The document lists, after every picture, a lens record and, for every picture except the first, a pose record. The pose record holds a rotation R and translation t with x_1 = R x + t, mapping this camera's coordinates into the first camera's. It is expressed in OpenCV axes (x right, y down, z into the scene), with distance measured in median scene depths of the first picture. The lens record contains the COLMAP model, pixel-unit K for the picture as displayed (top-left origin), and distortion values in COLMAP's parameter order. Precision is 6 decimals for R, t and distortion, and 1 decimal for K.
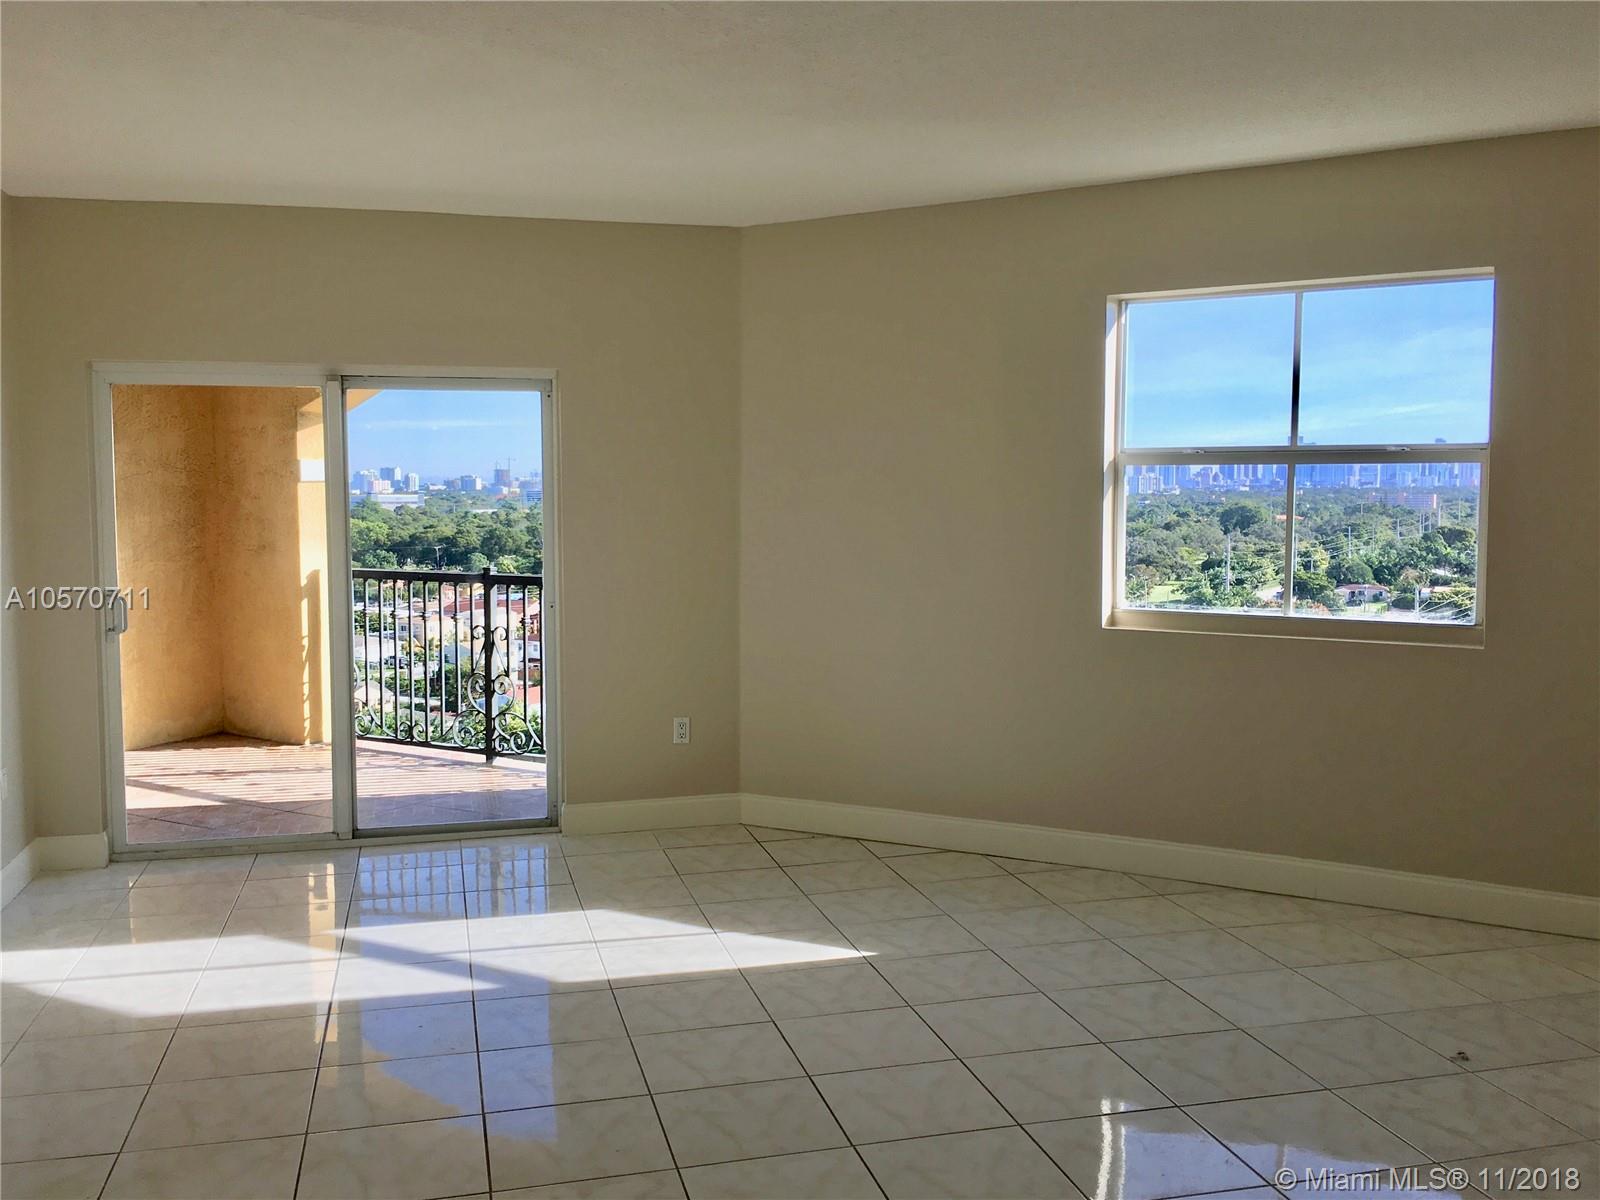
lens RADIAL K [[1480.5, 0, 794.9], [0, 1480.5, 598.6], [0, 0, 1]] dist [0.030878, 0.000000]
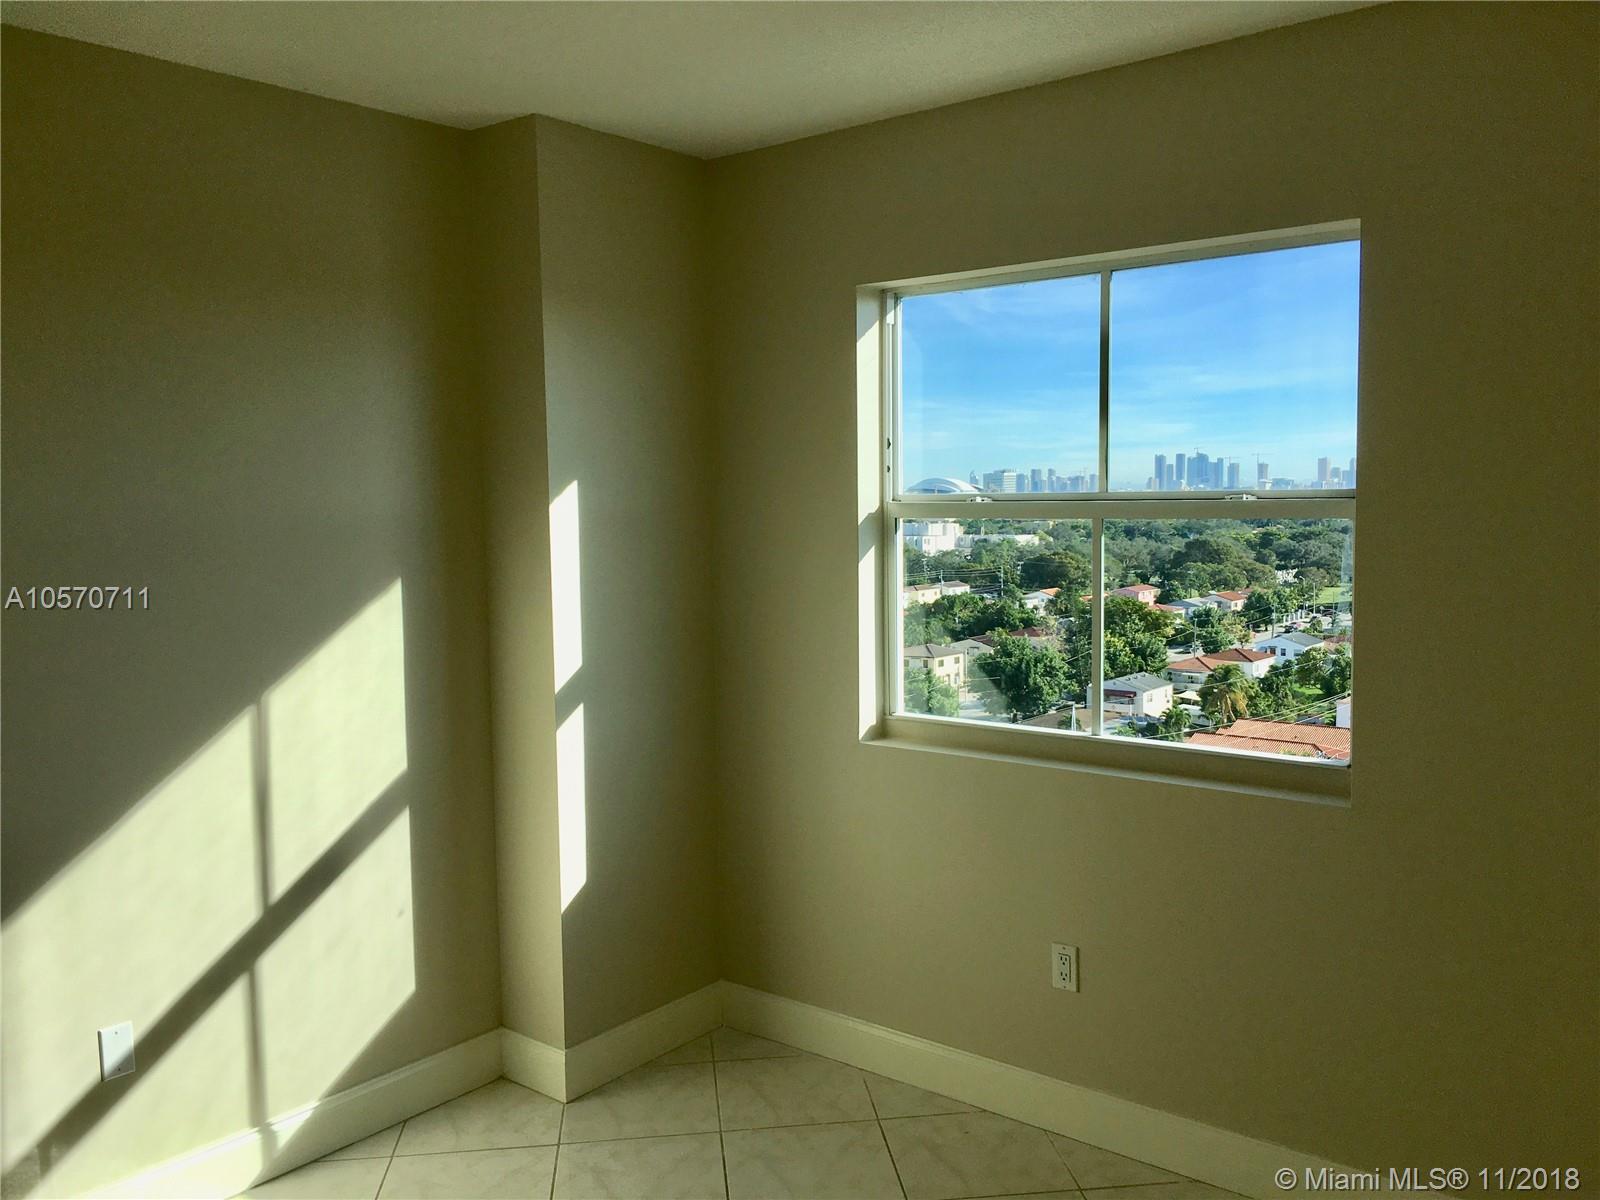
lens RADIAL K [[1363.8, 0, 808.2], [0, 1363.8, 601.8], [0, 0, 1]] dist [0.056480, -0.071404]
pose [[0.991872, -0.001406, -0.127231, 0.175821], [0.001593, 0.999998, 0.001369, -0.031814], [0.127228, -0.001561, 0.991872, 0.211504]]
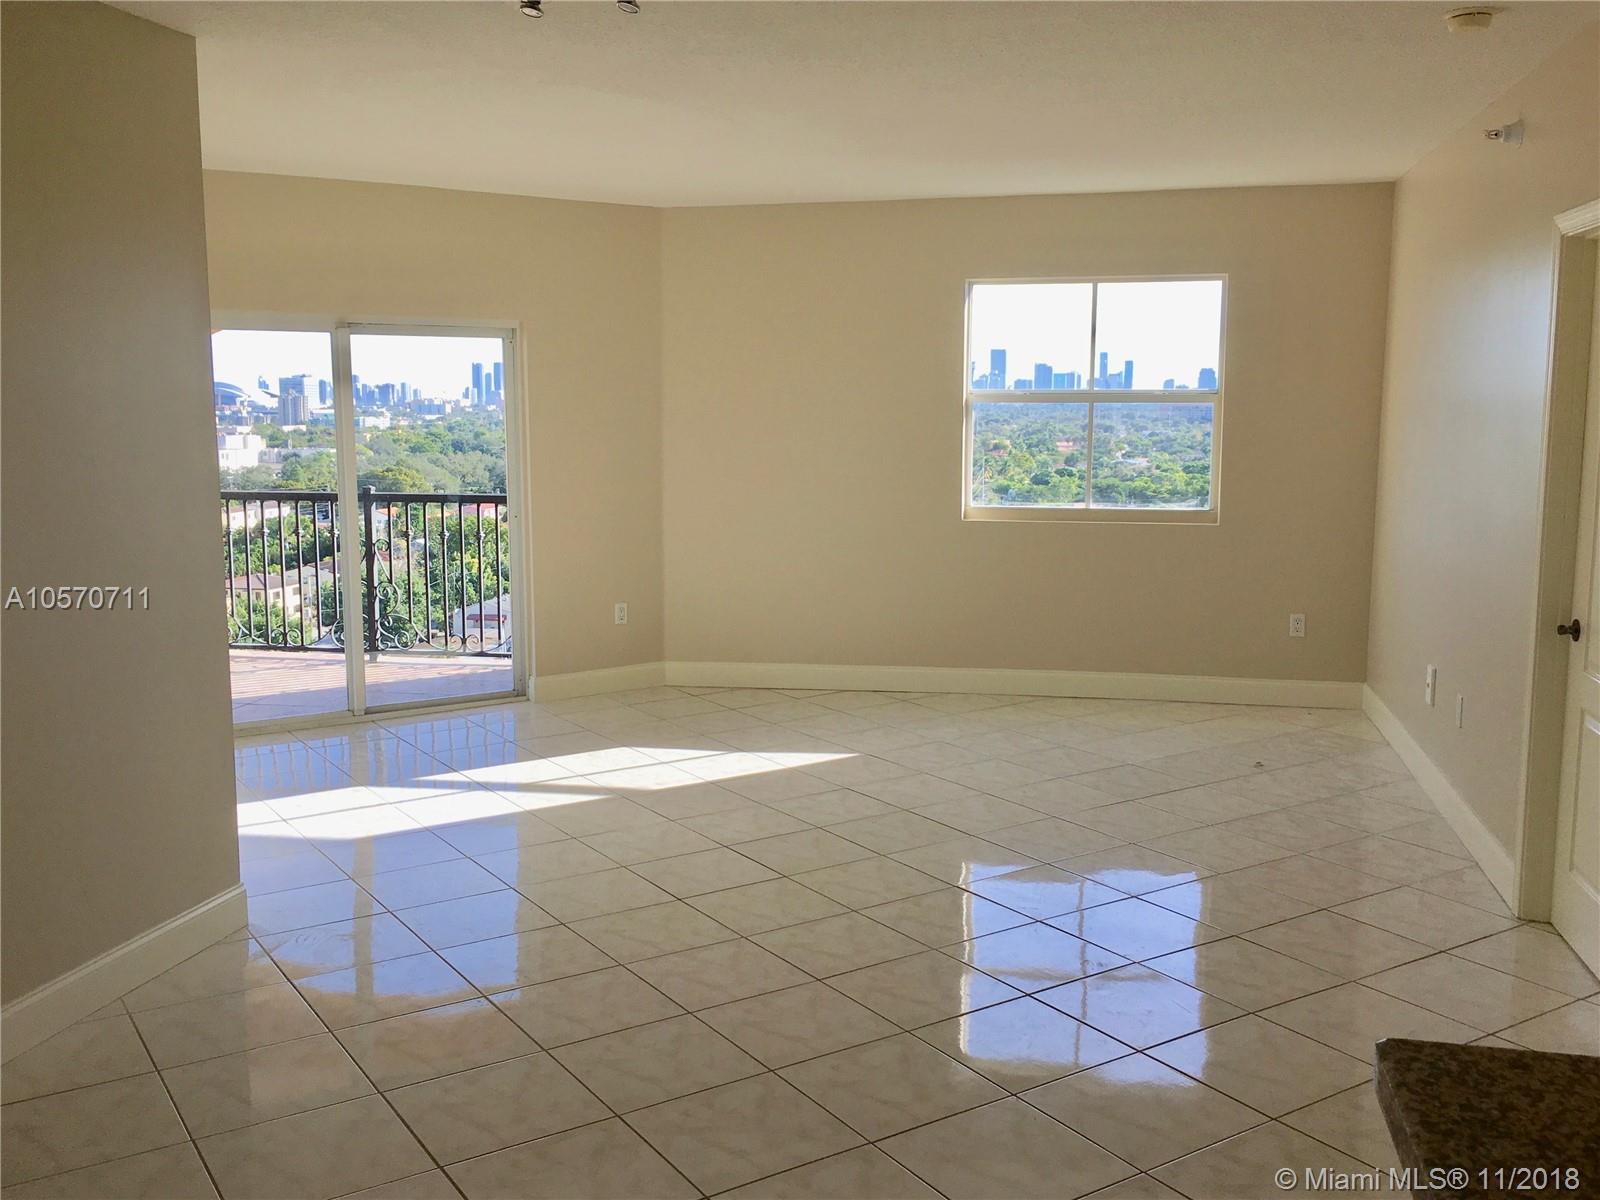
lens RADIAL K [[1480.5, 0, 820.7], [0, 1480.5, 601.2], [0, 0, 1]] dist [0.030878, 0.000000]
pose [[0.940668, -0.043563, 0.336521, -0.254717], [0.024528, 0.997860, 0.060611, 0.005335], [-0.338441, -0.048761, 0.939723, -0.173179]]
